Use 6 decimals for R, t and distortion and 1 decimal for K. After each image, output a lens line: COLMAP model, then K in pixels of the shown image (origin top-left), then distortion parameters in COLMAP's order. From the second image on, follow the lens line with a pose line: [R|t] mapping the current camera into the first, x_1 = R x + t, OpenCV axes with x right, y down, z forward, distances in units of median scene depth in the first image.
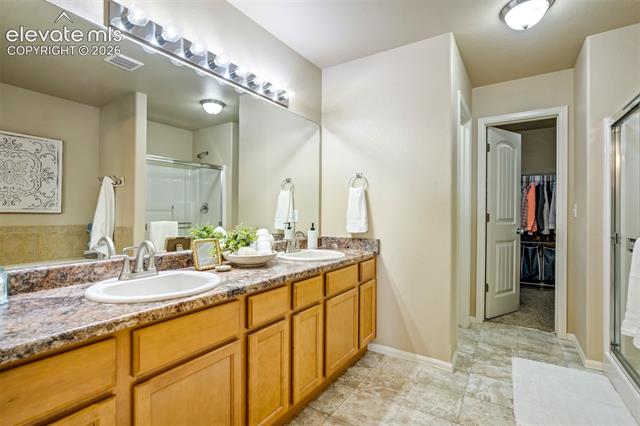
lens RADIAL K [[297.1, 0, 324.7], [0, 297.1, 211.5], [0, 0, 1]] dist [-0.034903, 0.019003]
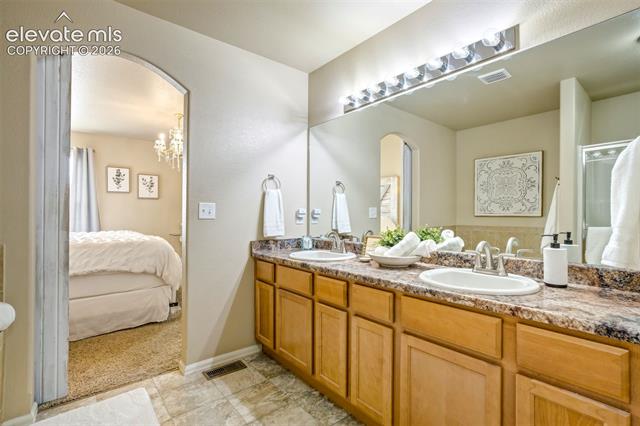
lens RADIAL K [[297.1, 0, 324.7], [0, 297.1, 211.5], [0, 0, 1]] dist [-0.034903, 0.019003]
pose [[-0.288657, -0.019164, -0.957241, 0.435575], [0.004039, 0.999766, -0.021233, 0.007948], [0.957424, -0.009995, -0.288512, 0.581687]]
